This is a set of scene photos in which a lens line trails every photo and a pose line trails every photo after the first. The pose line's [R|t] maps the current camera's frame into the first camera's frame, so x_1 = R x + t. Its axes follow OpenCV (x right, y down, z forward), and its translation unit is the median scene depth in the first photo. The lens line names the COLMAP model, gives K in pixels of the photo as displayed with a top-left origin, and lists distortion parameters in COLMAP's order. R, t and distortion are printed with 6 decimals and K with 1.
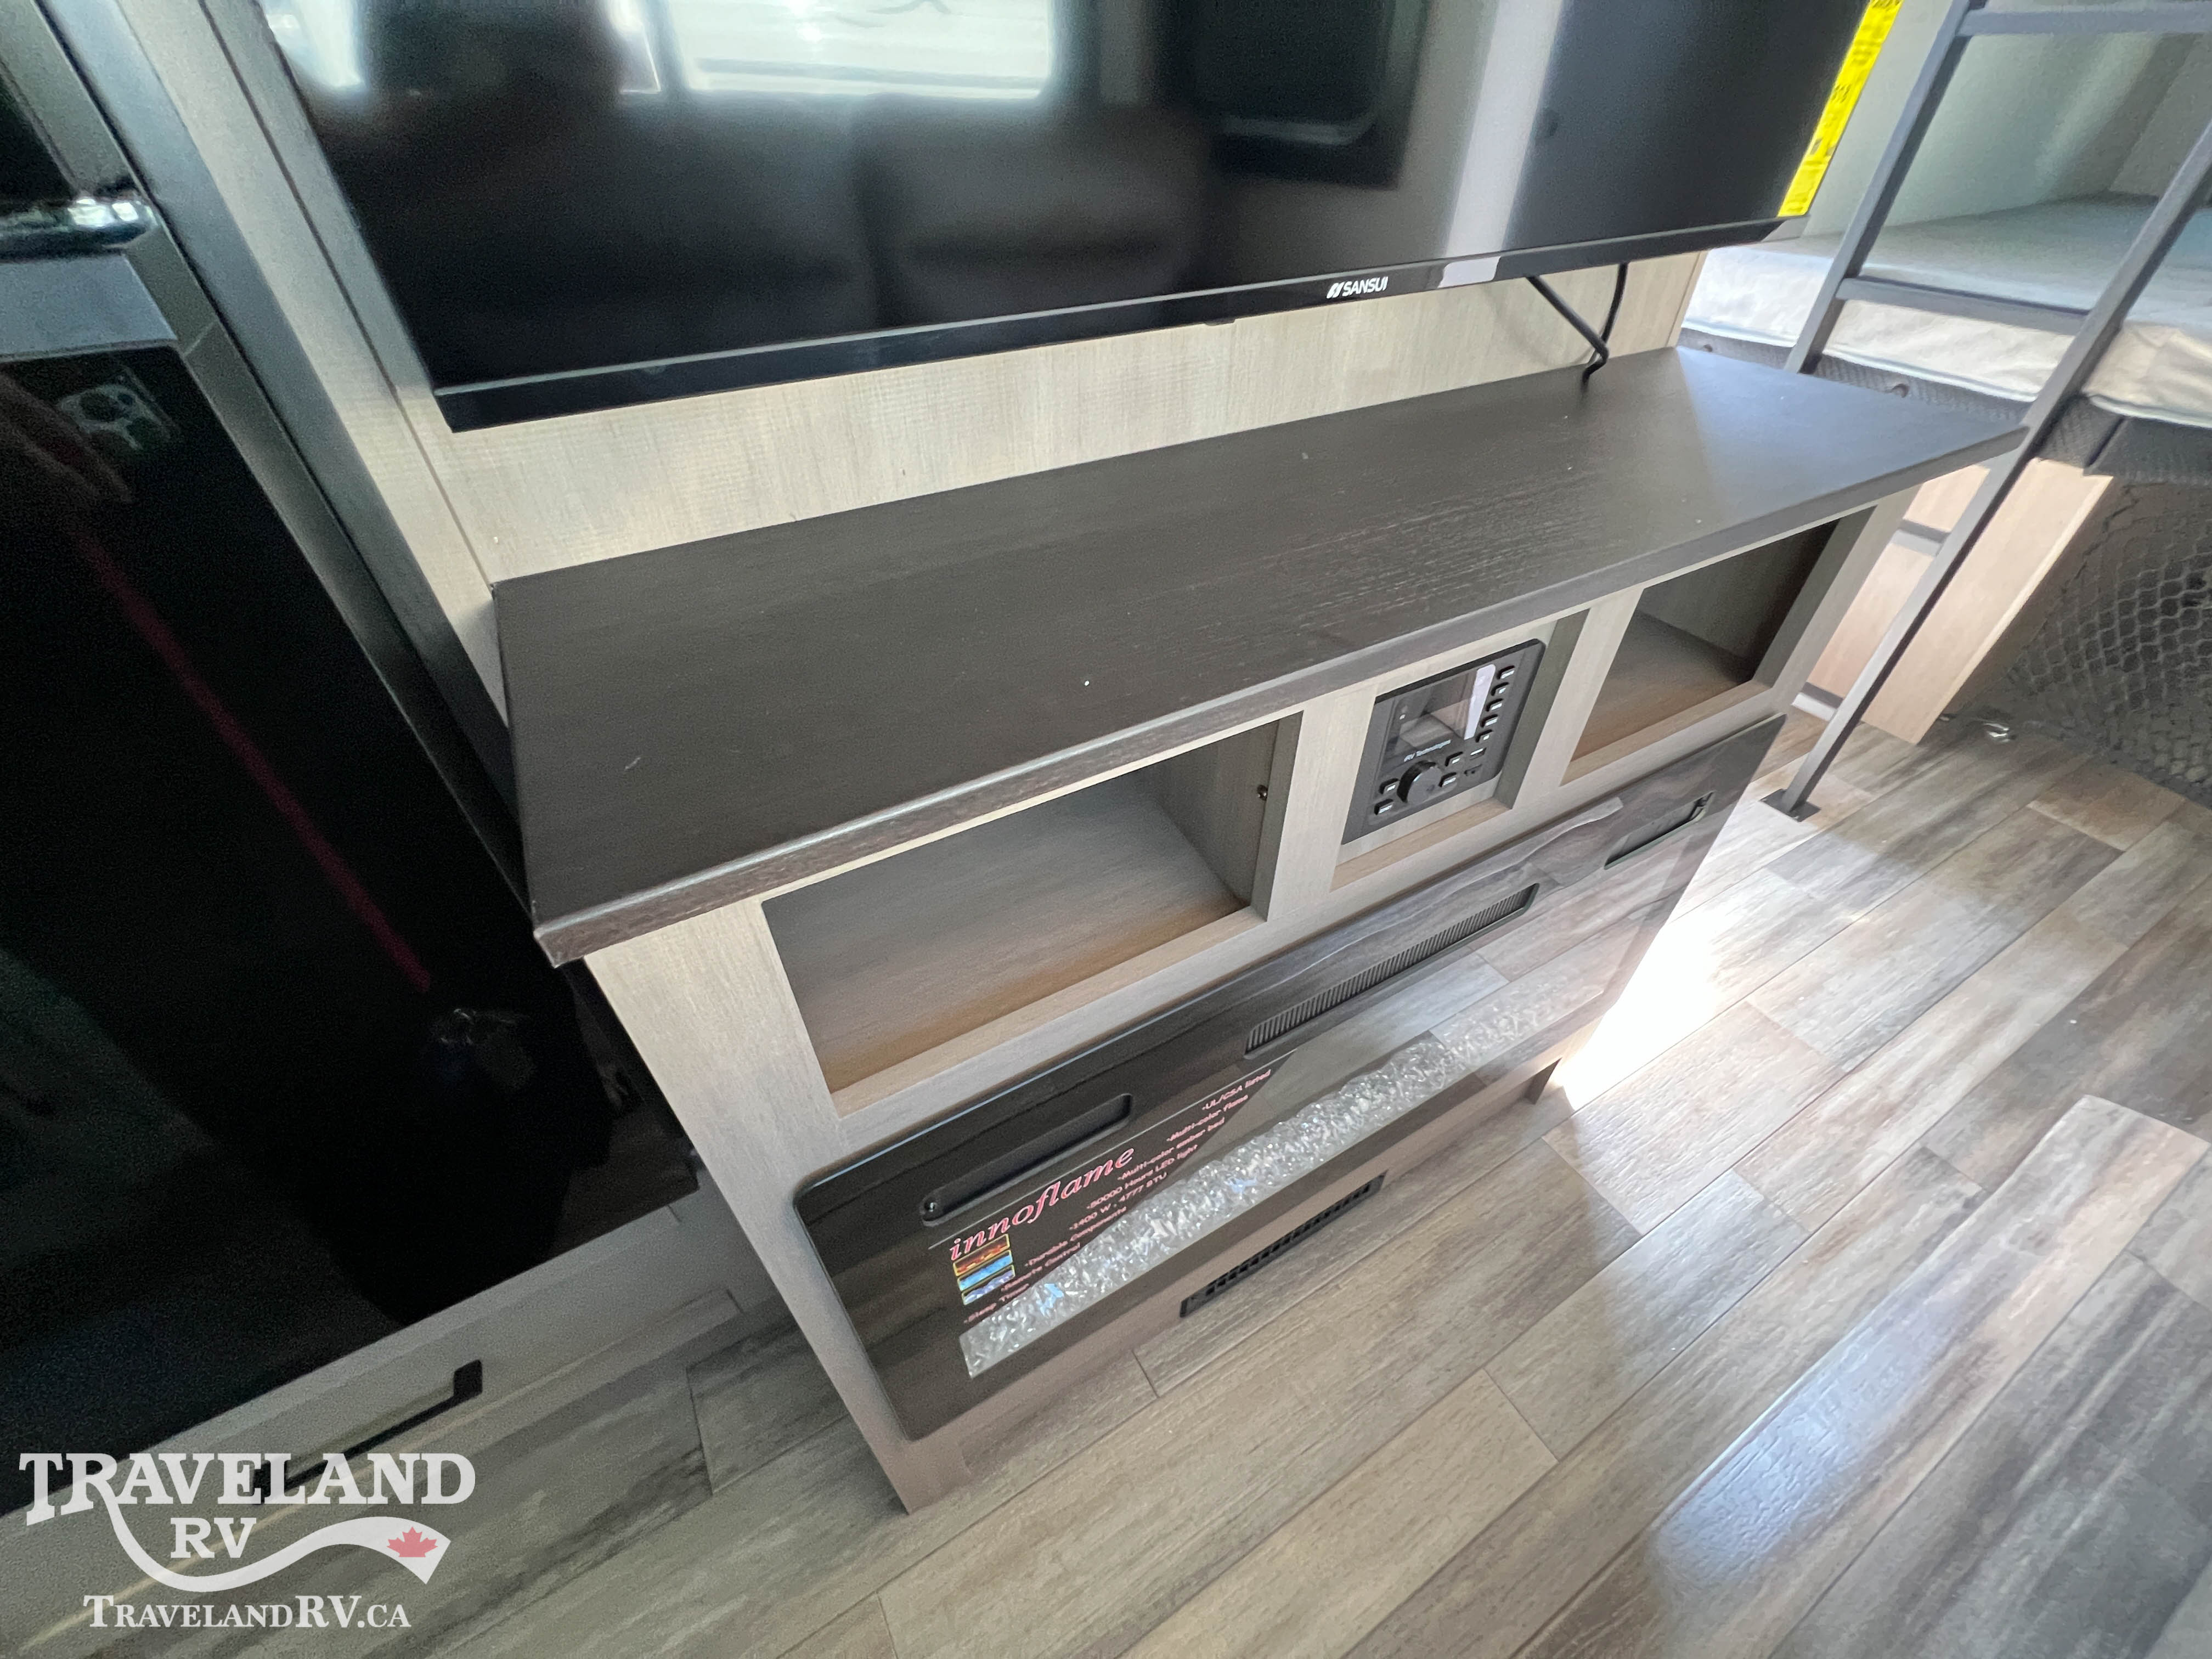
lens RADIAL K [[888.3, 0, 1092.5], [0, 888.3, 826.9], [0, 0, 1]] dist [-0.001877, -0.000528]
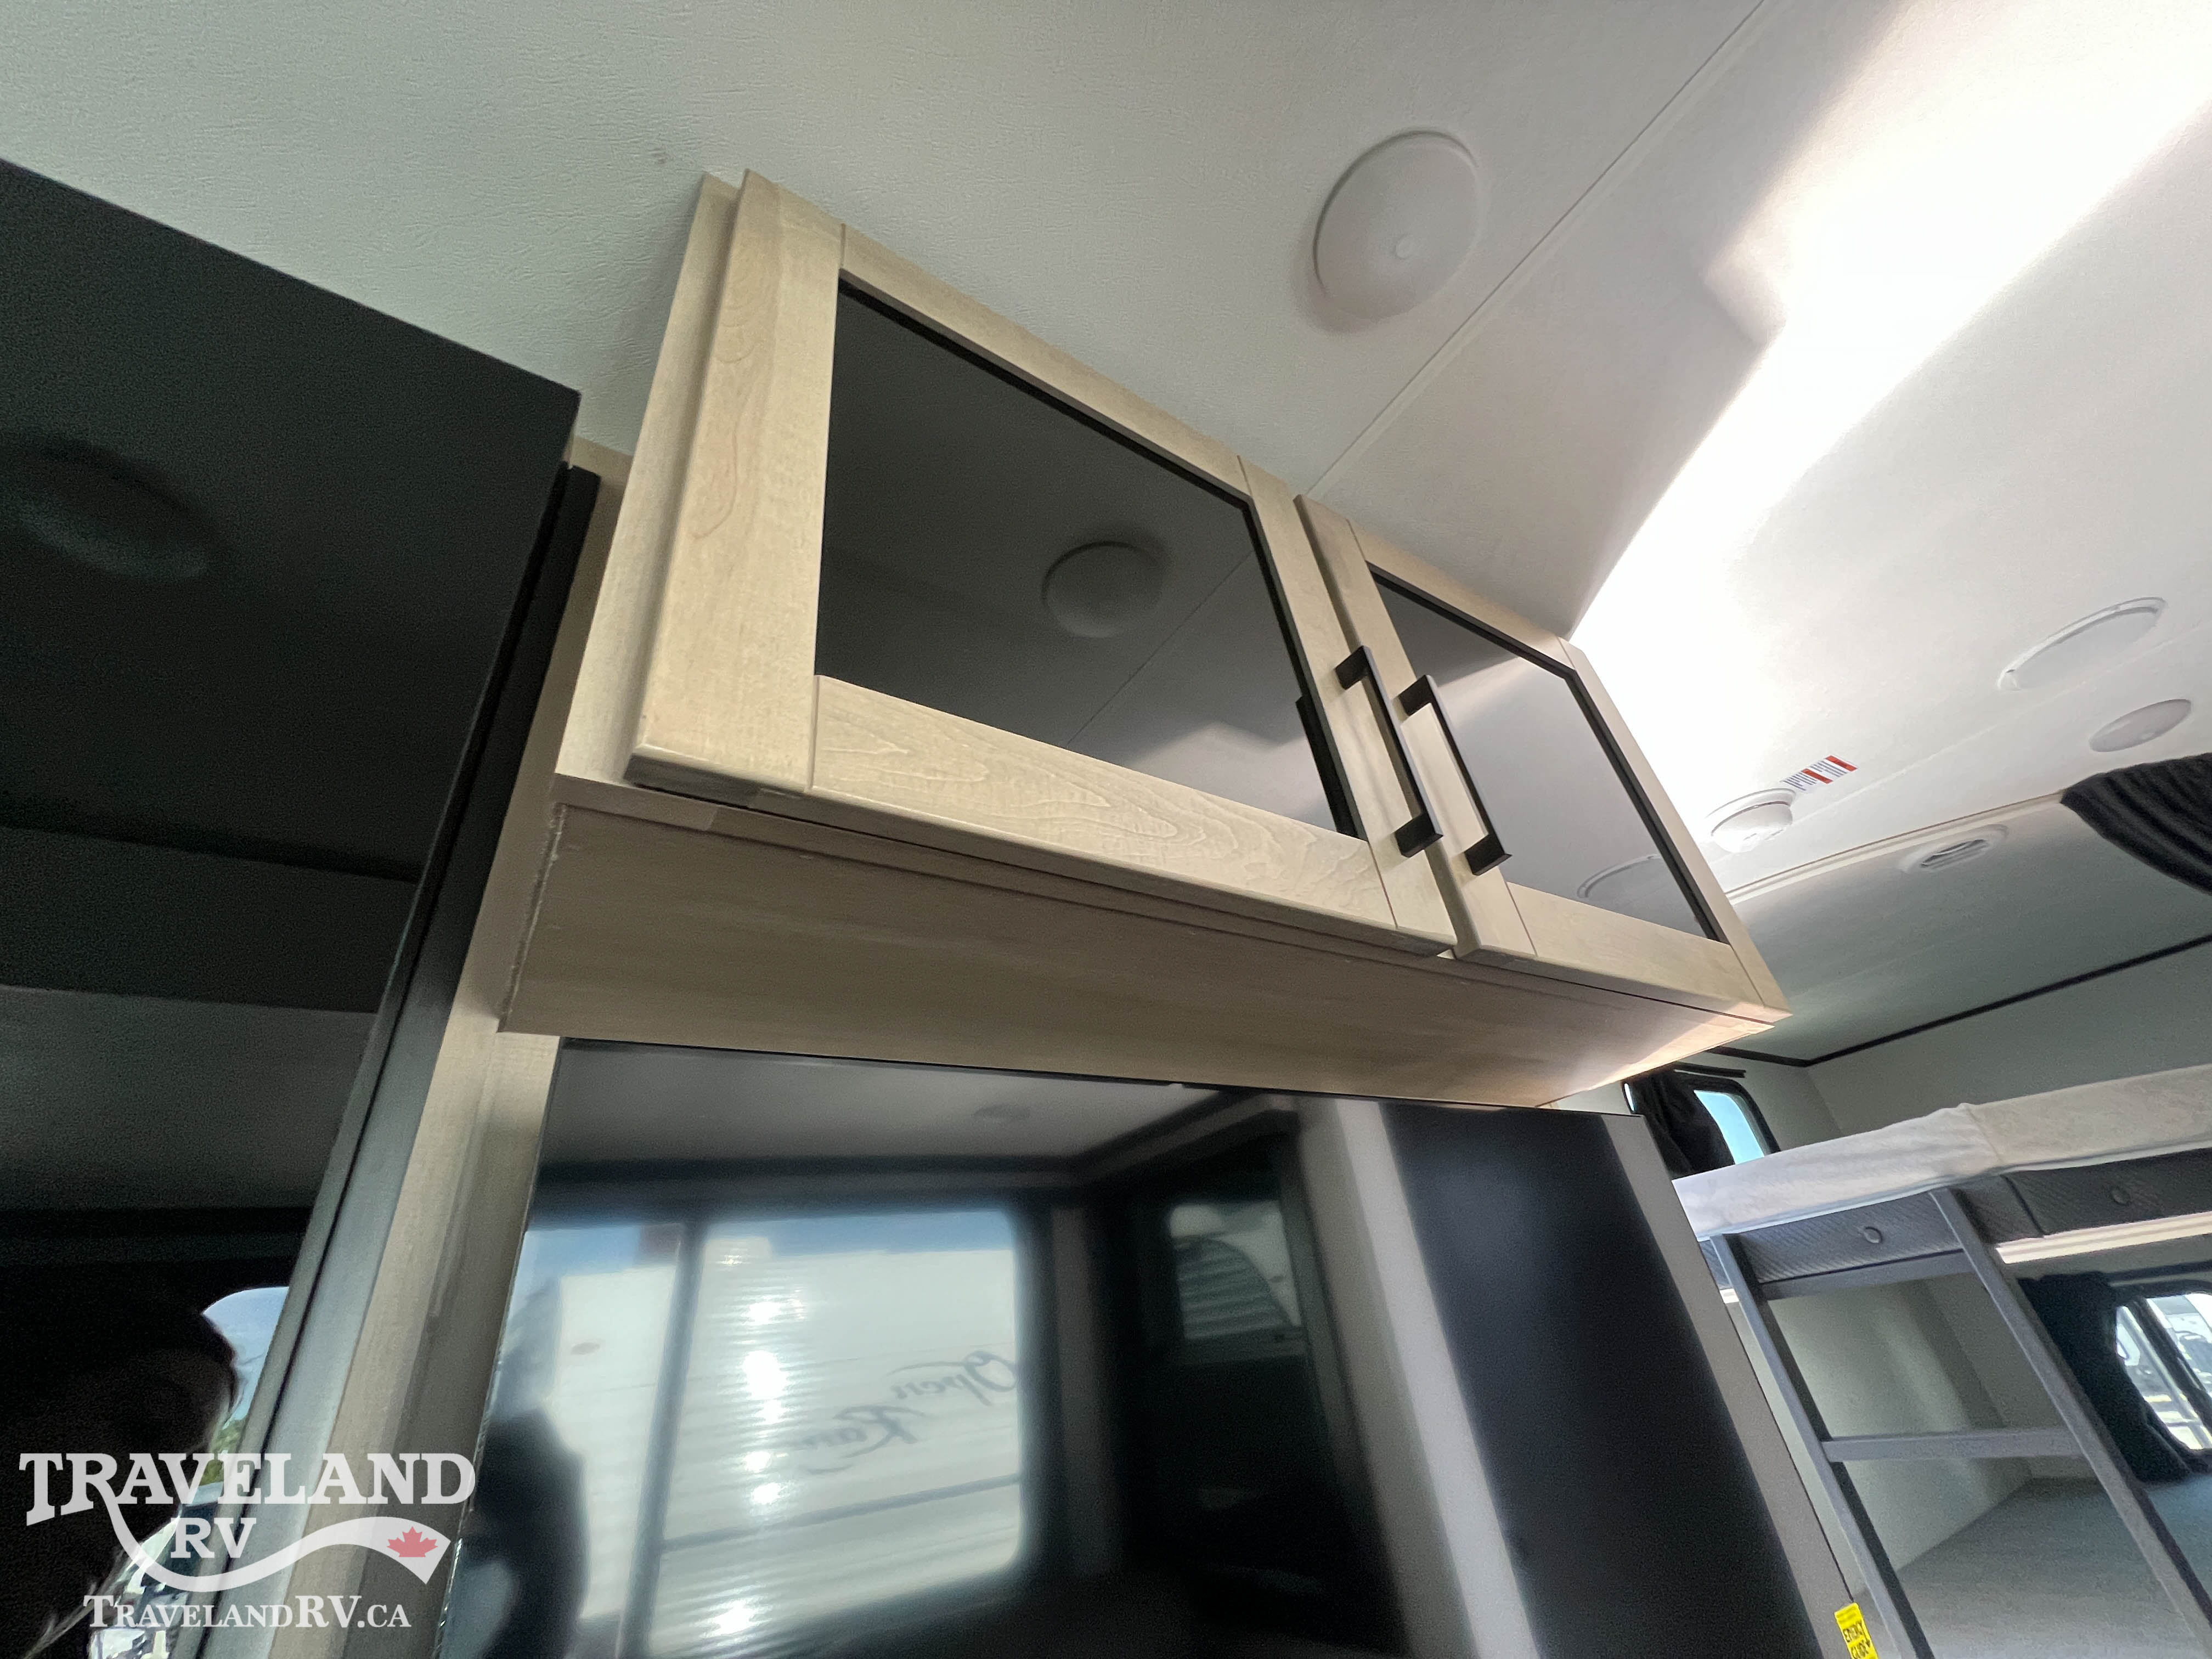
lens RADIAL K [[894.2, 0, 1097.1], [0, 894.2, 826.7], [0, 0, 1]] dist [-0.002237, 0.000303]
pose [[0.991138, -0.067261, 0.114552, -0.035457], [0.128886, 0.278113, -0.951862, -0.105425], [0.032165, 0.958191, 0.284317, -0.115777]]
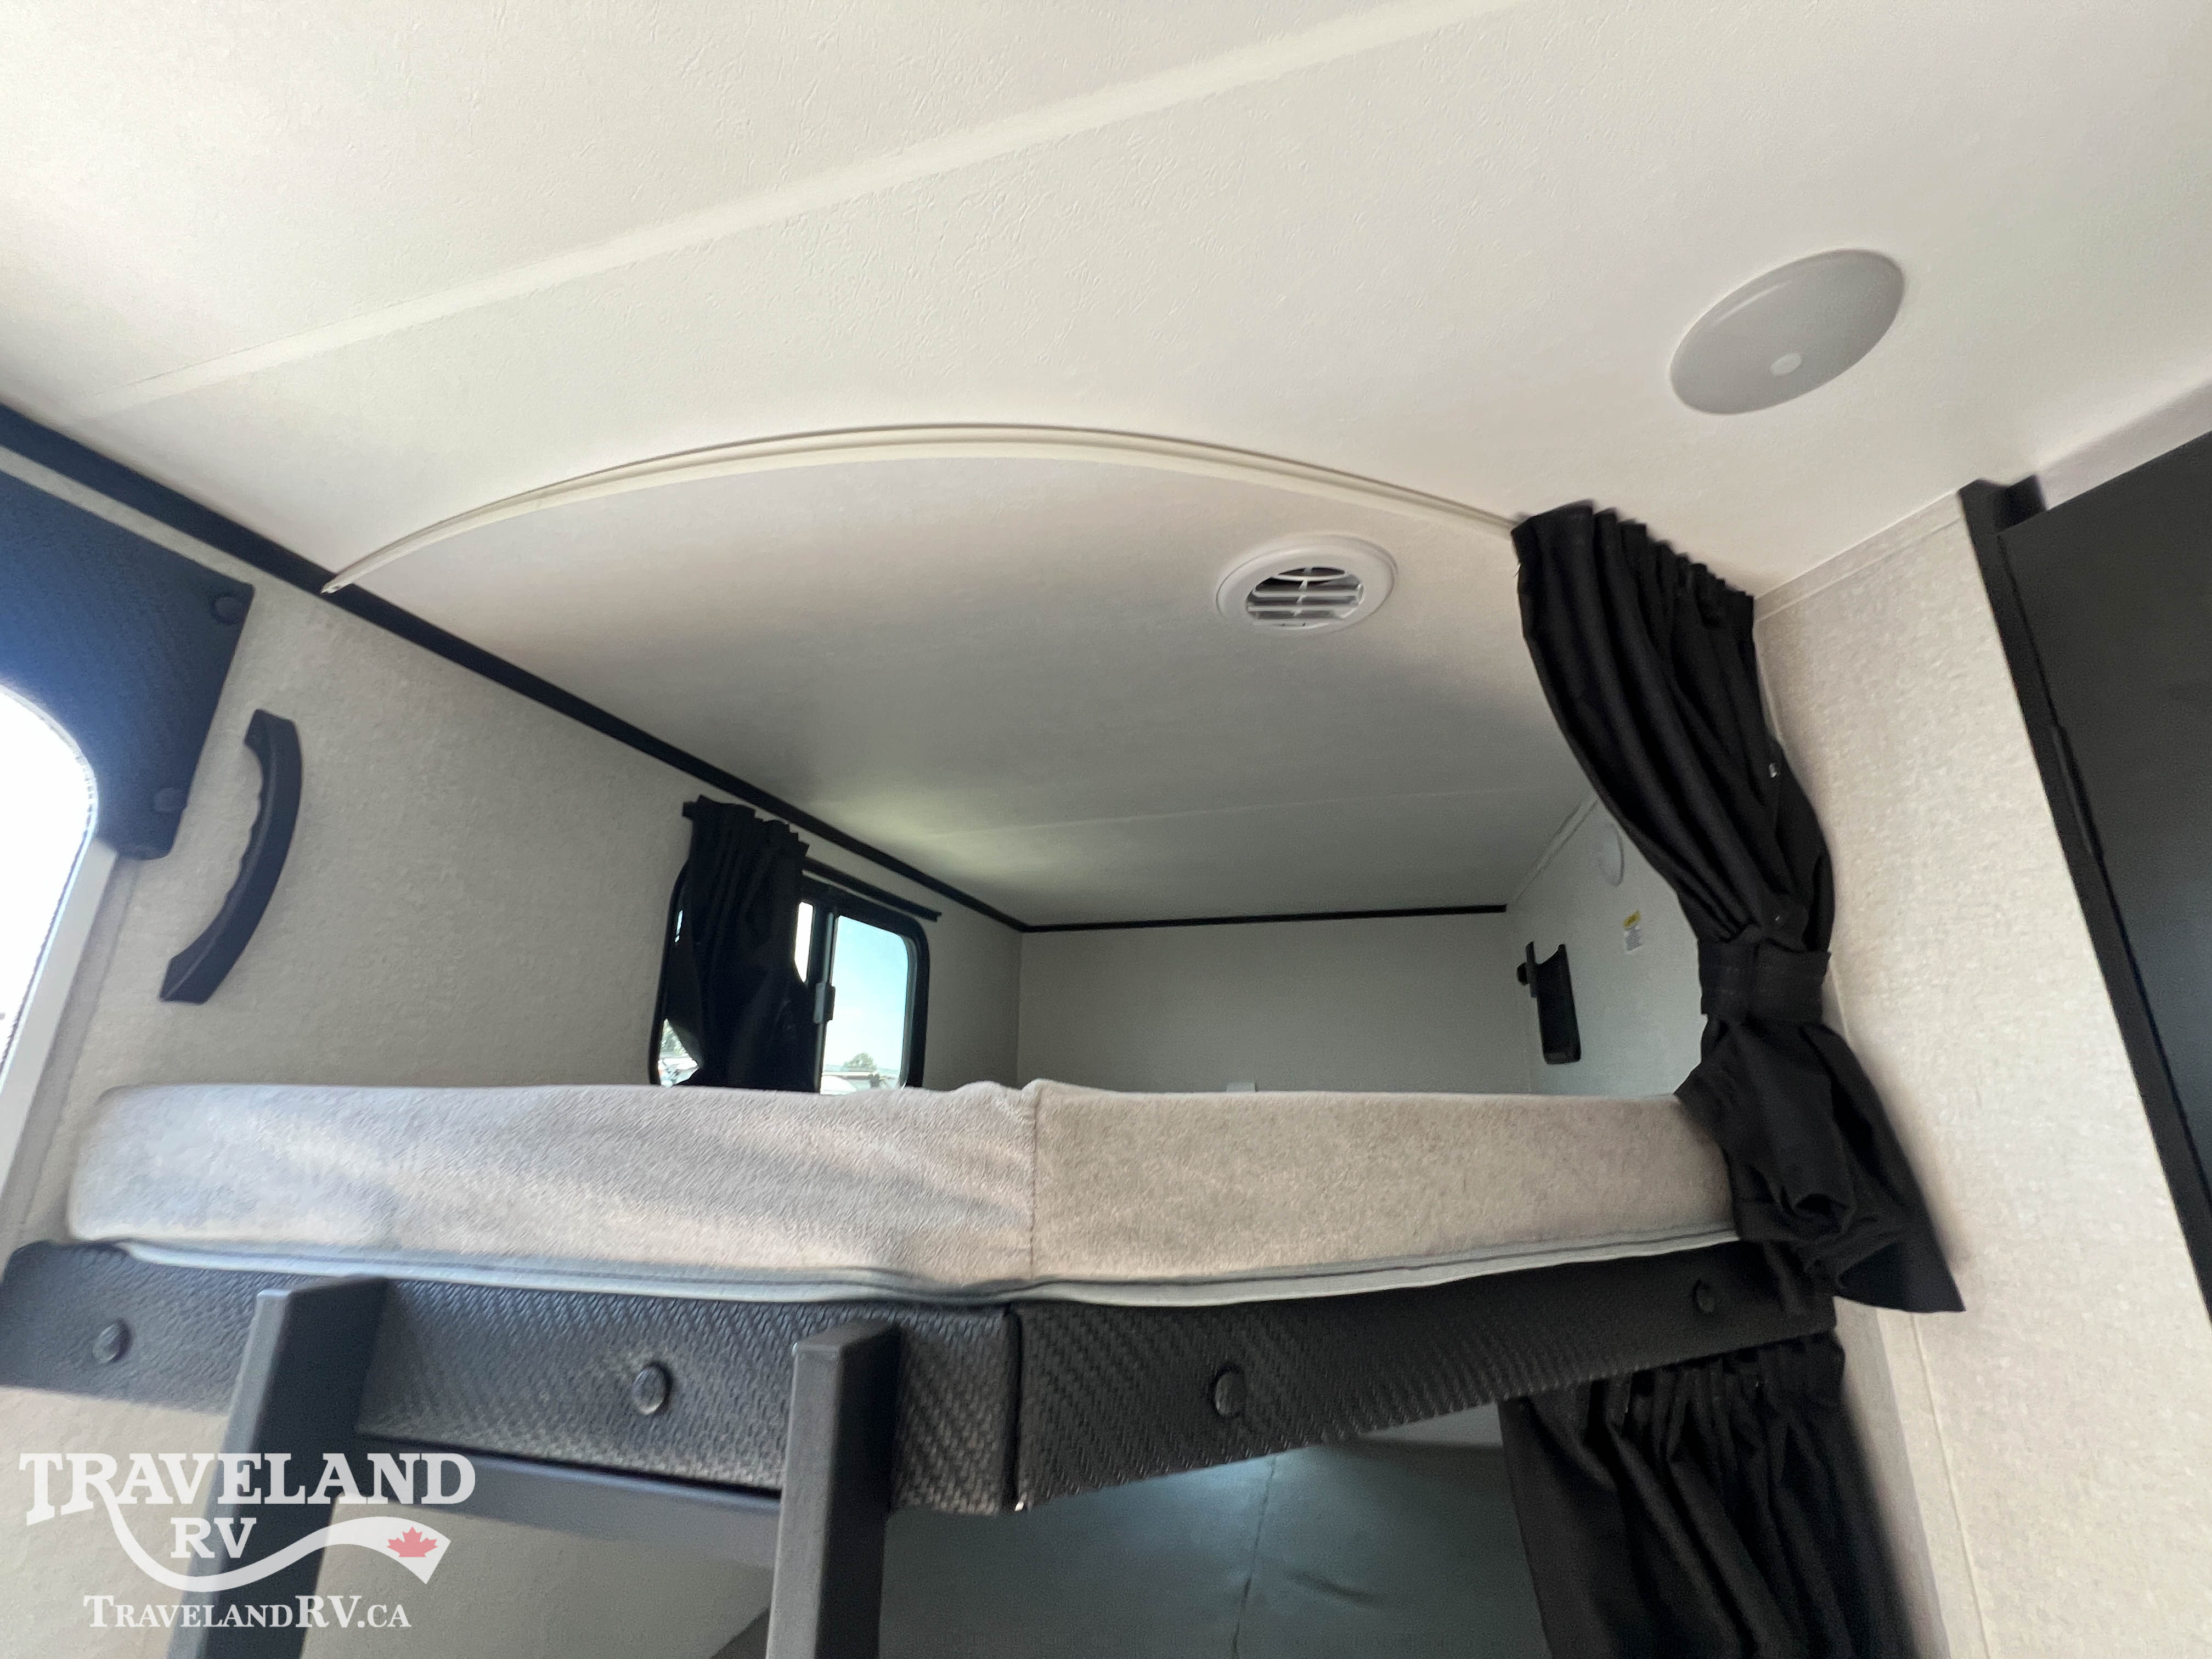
lens RADIAL K [[886.4, 0, 1105.6], [0, 886.4, 825.7], [0, 0, 1]] dist [-0.002185, 0.000500]
pose [[0.712435, 0.214869, 0.668033, 0.693923], [0.449416, 0.591419, -0.669514, -0.599359], [-0.538945, 0.777209, 0.324783, 0.247872]]
